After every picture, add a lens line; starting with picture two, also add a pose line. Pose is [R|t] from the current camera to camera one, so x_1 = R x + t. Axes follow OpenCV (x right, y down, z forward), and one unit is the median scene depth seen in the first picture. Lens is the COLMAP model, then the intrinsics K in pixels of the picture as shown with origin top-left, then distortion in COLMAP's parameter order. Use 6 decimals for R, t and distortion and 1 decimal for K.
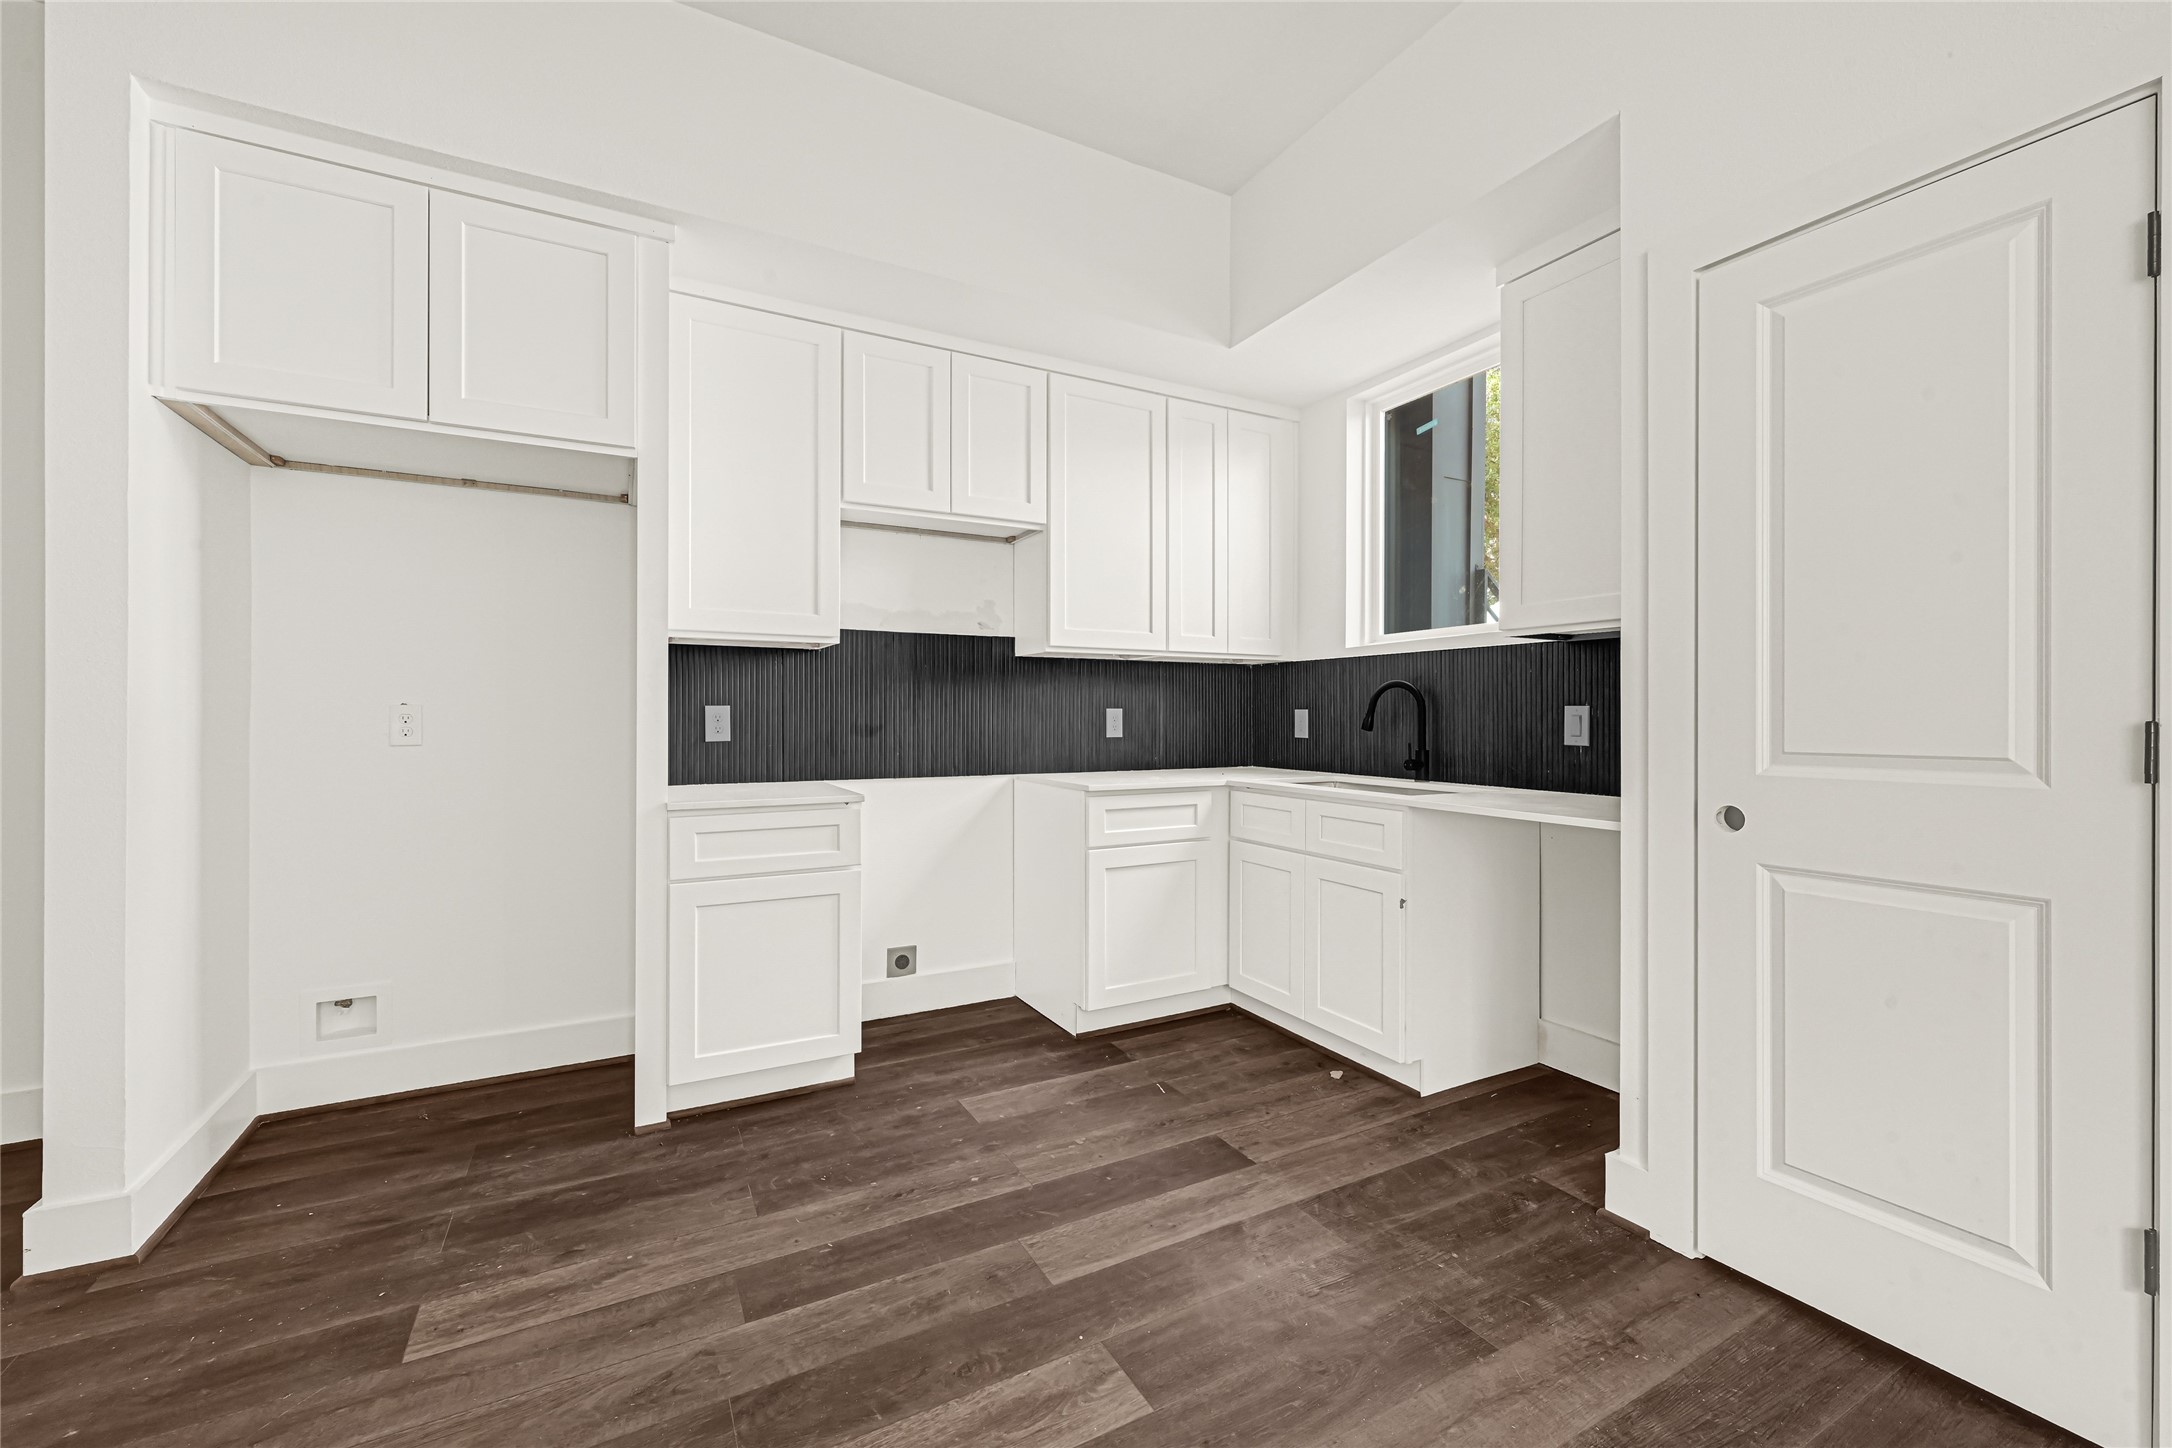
lens RADIAL K [[881.6, 0, 1062.1], [0, 881.6, 719.0], [0, 0, 1]] dist [0.002157, 0.000155]
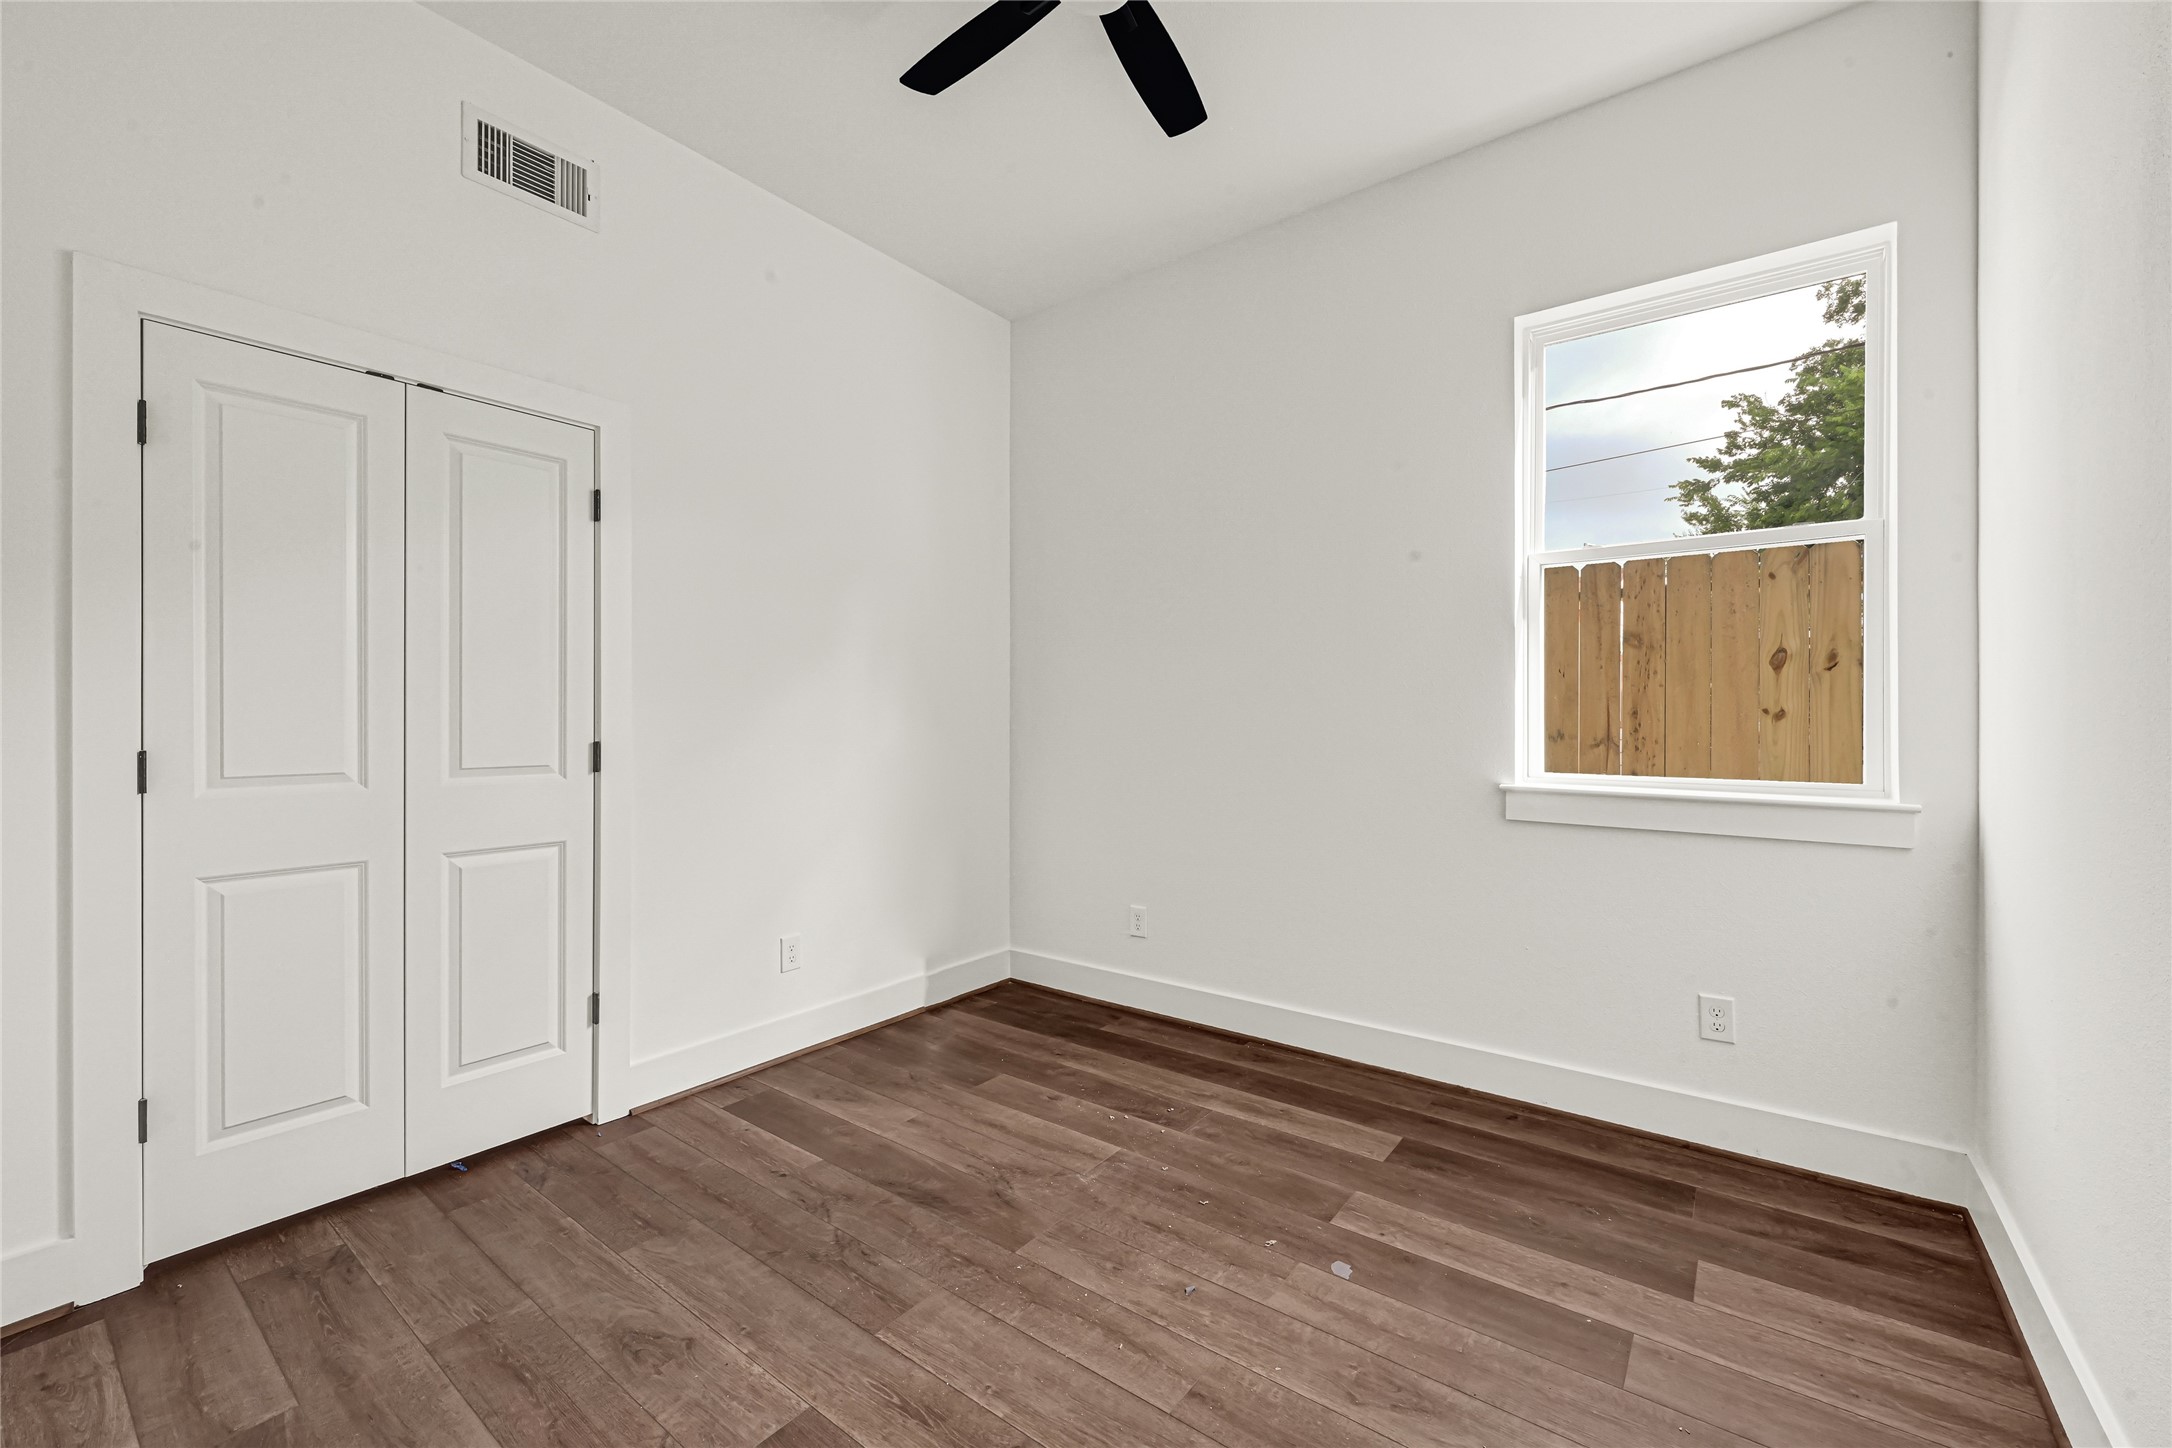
lens RADIAL K [[881.6, 0, 1062.1], [0, 881.6, 719.0], [0, 0, 1]] dist [0.002157, 0.000155]
pose [[-0.408405, 0.002633, 0.912797, -1.202540], [-0.002257, 0.999990, -0.003894, -0.043124], [-0.912798, -0.003651, -0.408395, 1.742268]]
